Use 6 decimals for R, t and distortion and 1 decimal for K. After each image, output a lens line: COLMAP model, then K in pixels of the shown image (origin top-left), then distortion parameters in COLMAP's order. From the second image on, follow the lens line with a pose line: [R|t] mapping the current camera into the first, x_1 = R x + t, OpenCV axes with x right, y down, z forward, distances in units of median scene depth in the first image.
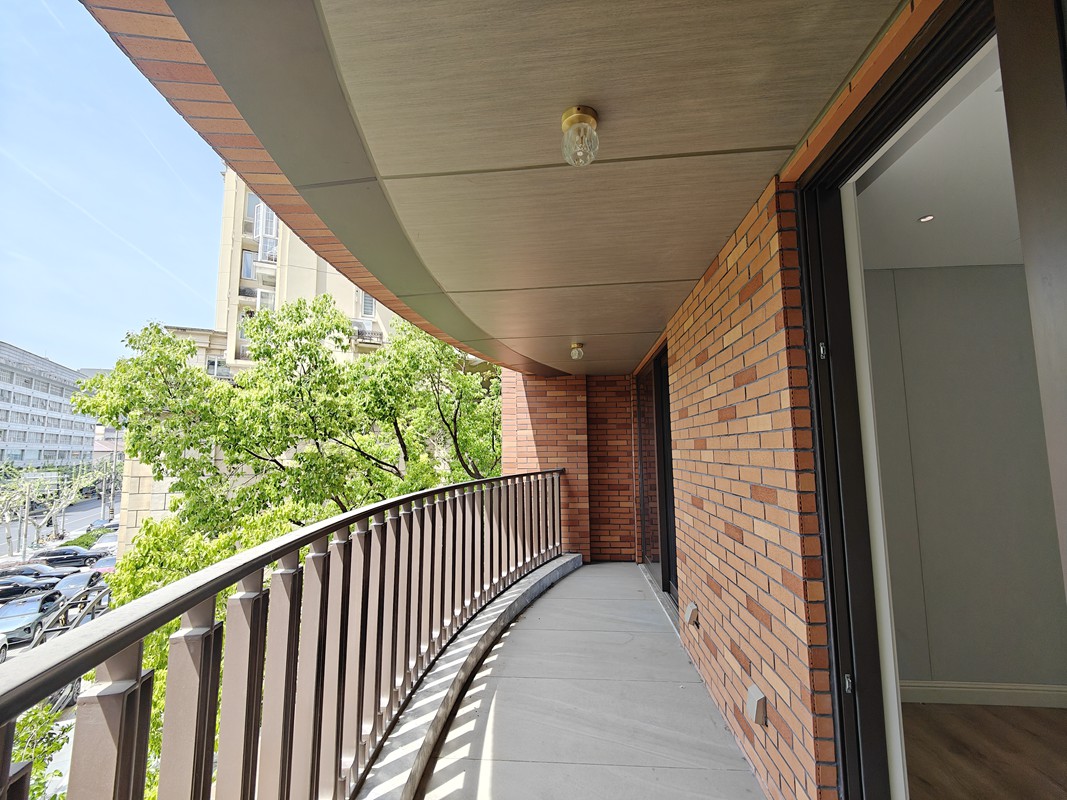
lens RADIAL K [[459.2, 0, 533.5], [0, 459.2, 400.0], [0, 0, 1]] dist [0.000048, -0.000021]
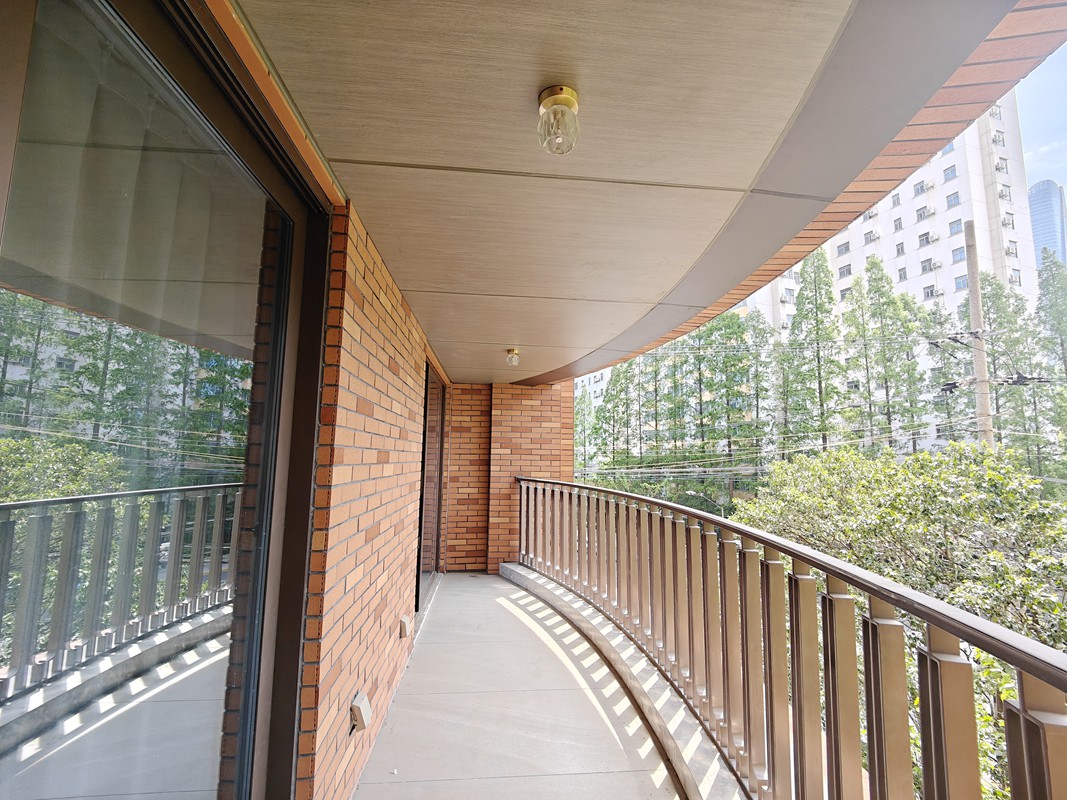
lens RADIAL K [[459.2, 0, 533.5], [0, 459.2, 400.0], [0, 0, 1]] dist [0.000048, -0.000021]
pose [[-0.982999, -0.022858, -0.182181, 0.266685], [0.017871, 0.975599, -0.218832, 0.202145], [0.182737, -0.218367, -0.958605, 2.061519]]
